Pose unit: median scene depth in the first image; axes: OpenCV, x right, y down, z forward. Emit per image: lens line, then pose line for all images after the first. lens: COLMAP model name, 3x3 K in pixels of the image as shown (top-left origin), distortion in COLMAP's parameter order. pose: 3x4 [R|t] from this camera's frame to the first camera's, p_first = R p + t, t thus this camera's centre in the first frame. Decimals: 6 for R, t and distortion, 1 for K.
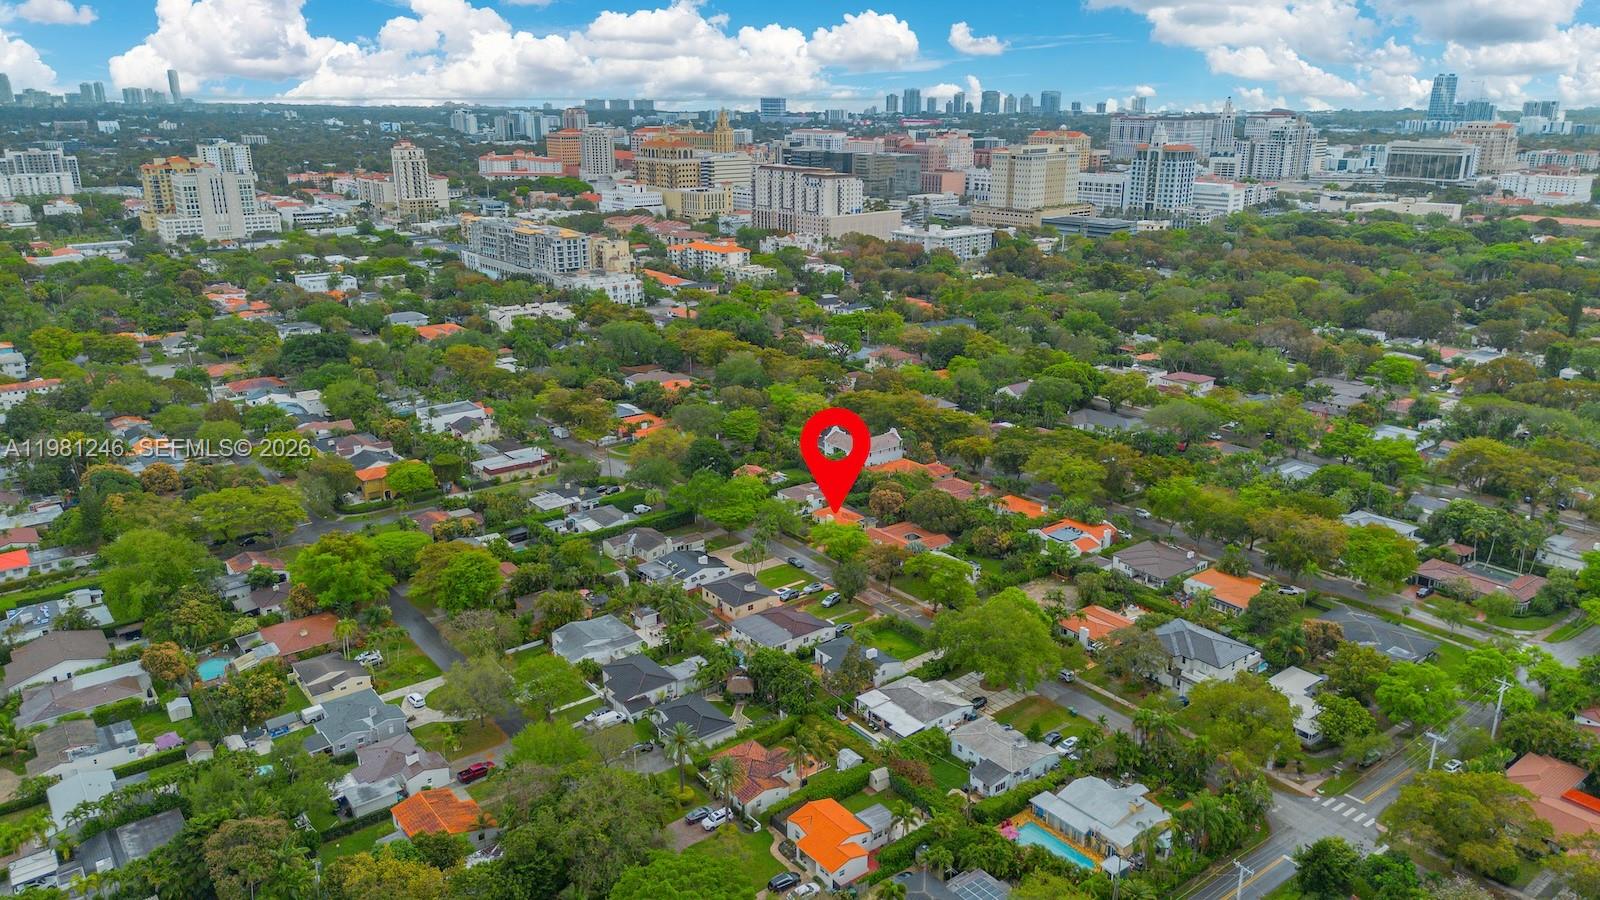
lens RADIAL K [[1135.9, 0, 789.7], [0, 1135.9, 452.1], [0, 0, 1]] dist [0.052552, -0.046301]
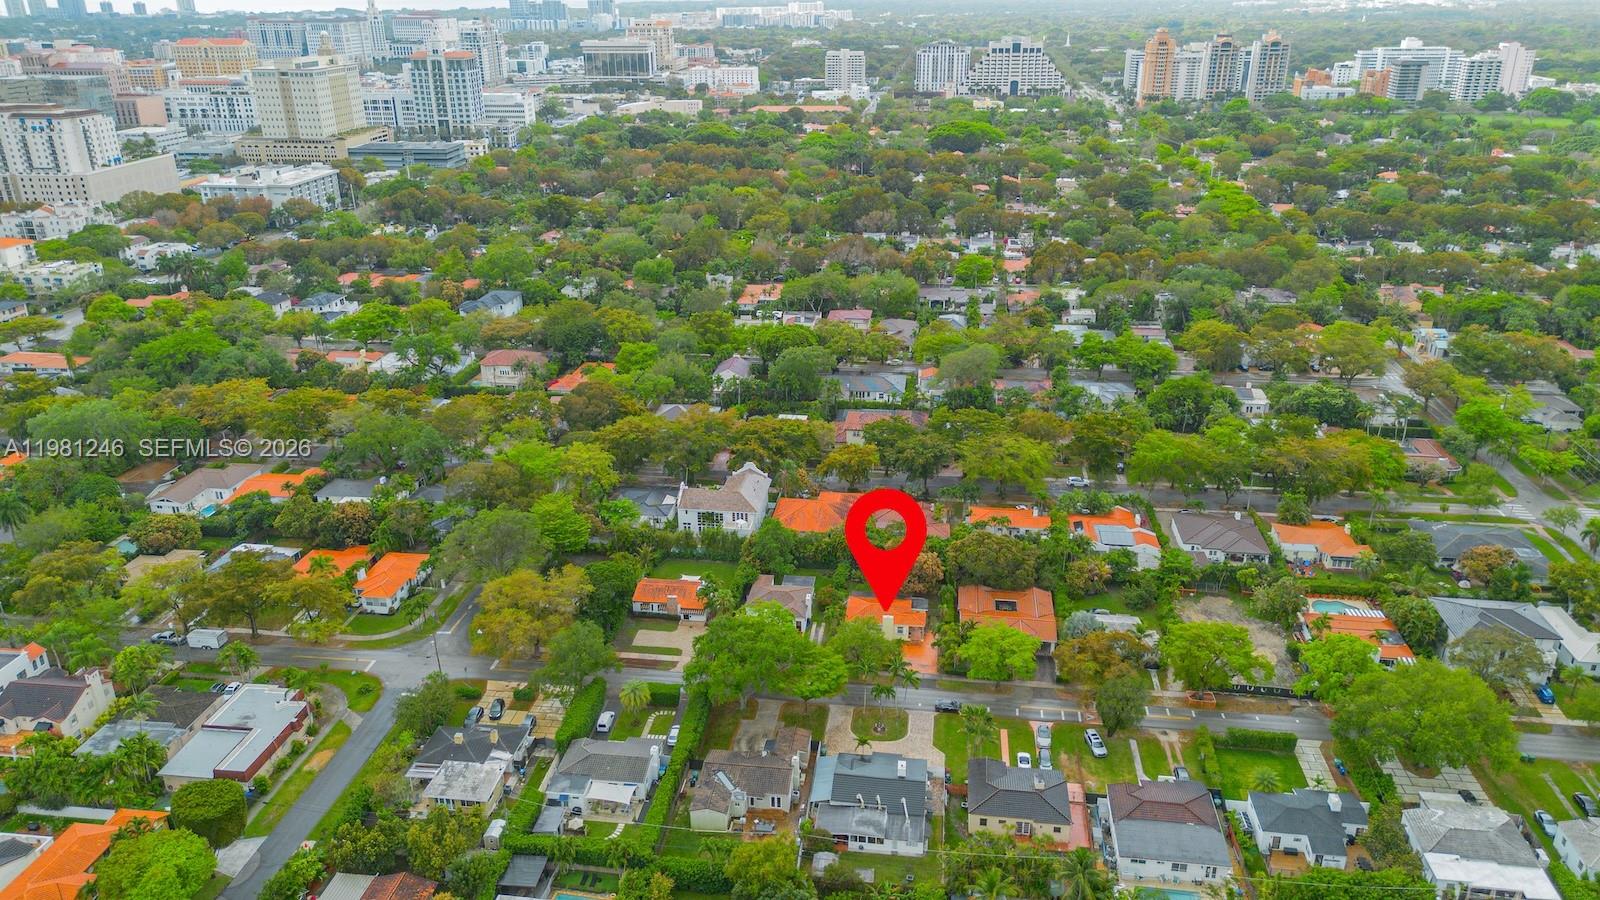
lens RADIAL K [[1135.9, 0, 794.1], [0, 1135.9, 447.1], [0, 0, 1]] dist [0.052552, -0.046301]
pose [[0.707459, -0.268493, 0.653769, -0.160817], [0.219373, 0.962762, 0.158003, -0.062085], [-0.671846, 0.031639, 0.740015, 0.194619]]
